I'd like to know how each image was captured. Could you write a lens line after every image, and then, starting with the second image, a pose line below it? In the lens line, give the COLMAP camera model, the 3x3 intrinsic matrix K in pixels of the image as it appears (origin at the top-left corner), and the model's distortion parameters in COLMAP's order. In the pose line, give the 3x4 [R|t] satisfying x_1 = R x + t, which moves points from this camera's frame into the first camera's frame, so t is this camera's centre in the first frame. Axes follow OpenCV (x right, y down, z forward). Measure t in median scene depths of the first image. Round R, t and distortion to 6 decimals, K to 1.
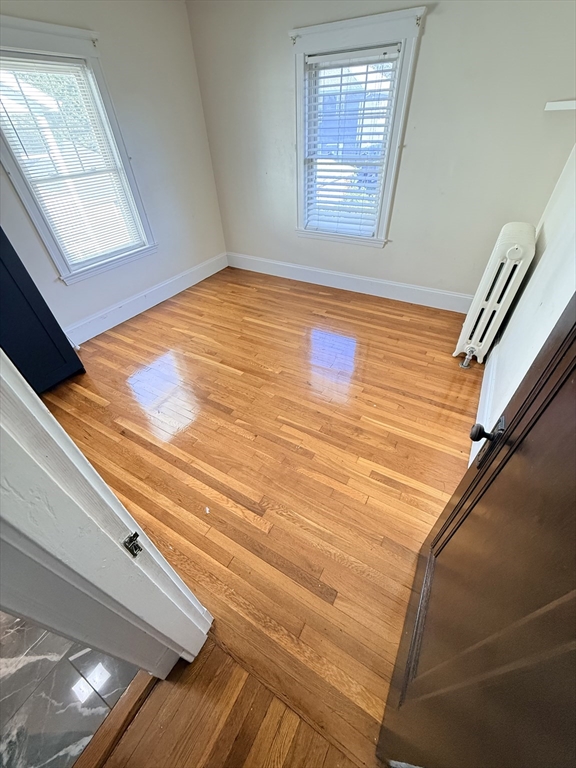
lens RADIAL K [[306.9, 0, 288.1], [0, 306.9, 382.8], [0, 0, 1]] dist [0.000697, 0.000147]
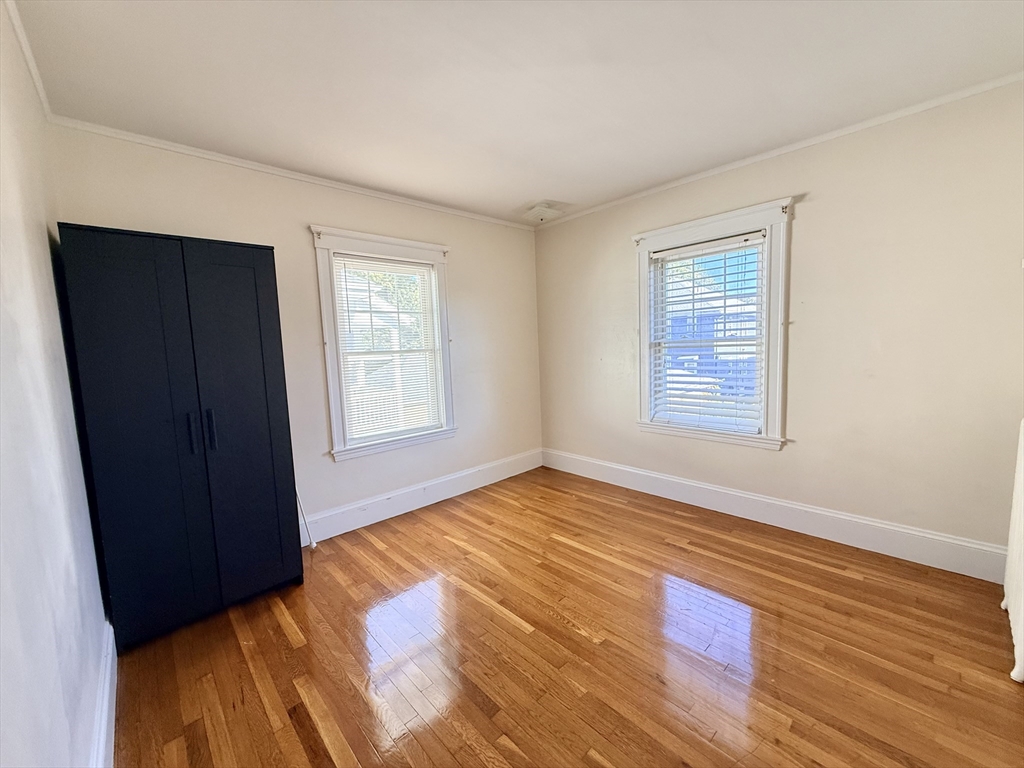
lens RADIAL K [[409.2, 0, 511.7], [0, 409.2, 384.0], [0, 0, 1]] dist [0.000697, 0.000147]
pose [[0.959444, 0.023214, -0.280942, 0.009804], [-0.178579, 0.821178, -0.542012, 0.009361], [0.218122, 0.570200, 0.792019, 0.132031]]
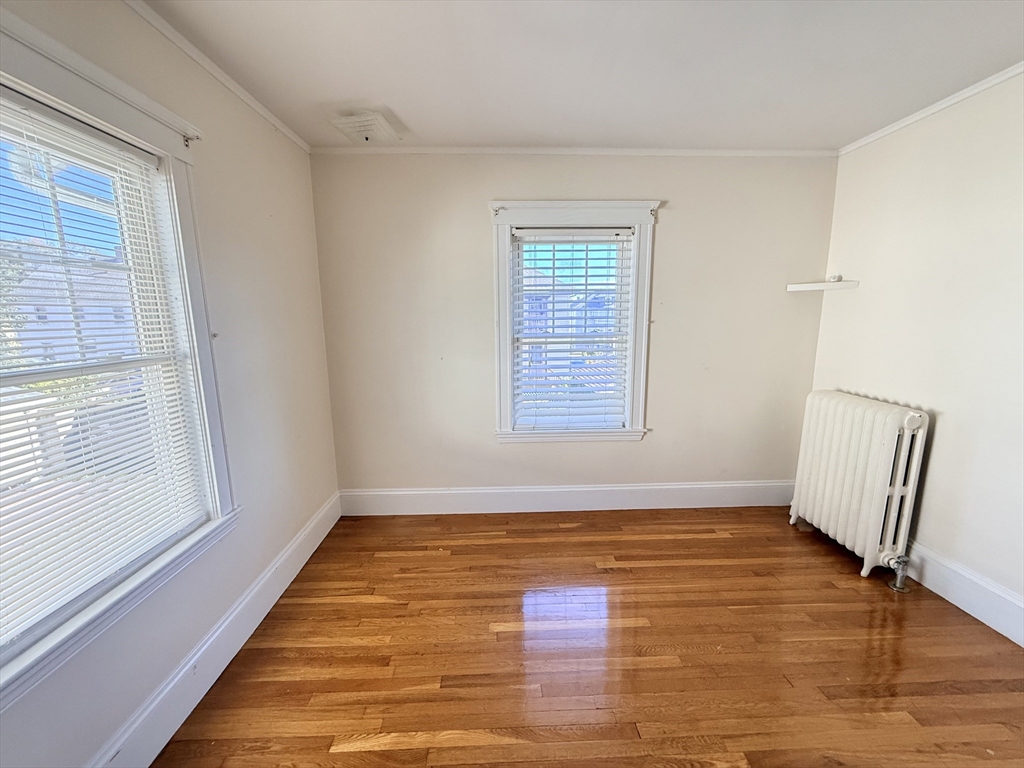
lens RADIAL K [[409.2, 0, 512.0], [0, 409.2, 384.1], [0, 0, 1]] dist [0.000697, 0.000147]
pose [[0.844056, -0.064680, 0.532341, -0.442310], [0.336022, 0.837438, -0.431031, -0.262292], [-0.417923, 0.542692, 0.728578, 0.408772]]
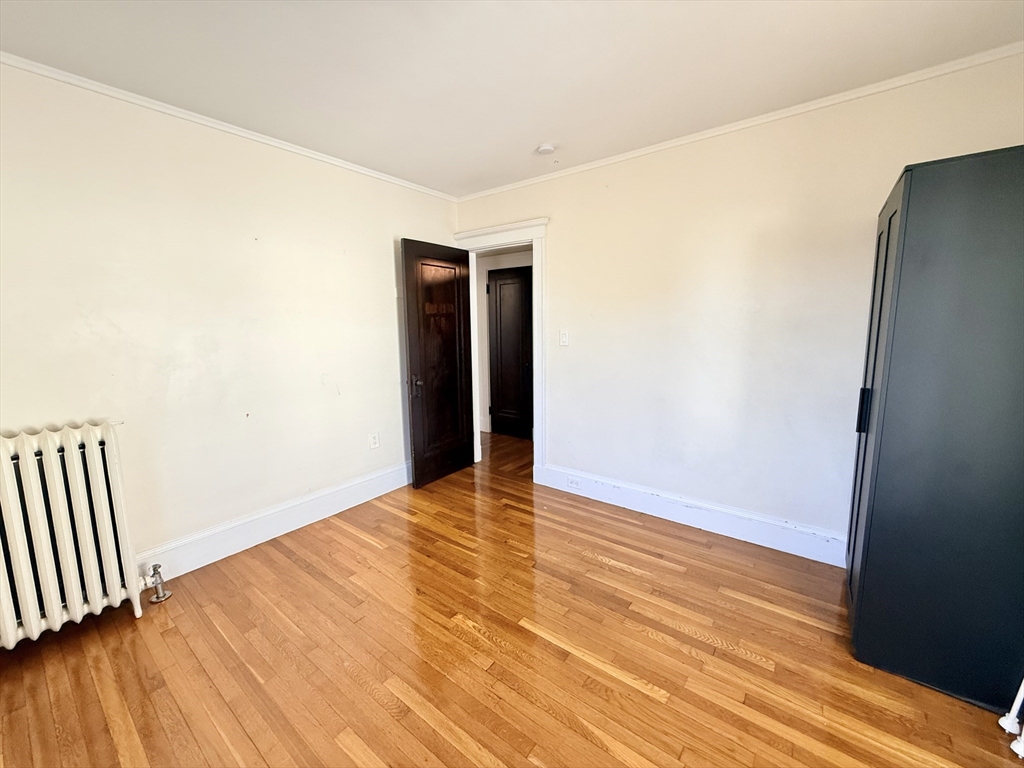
lens RADIAL K [[409.2, 0, 511.1], [0, 409.2, 381.5], [0, 0, 1]] dist [0.000697, 0.000147]
pose [[-0.990751, 0.027840, 0.132802, -0.203861], [0.117994, 0.660031, 0.741914, -0.729402], [-0.066999, 0.750723, -0.657211, 0.979733]]
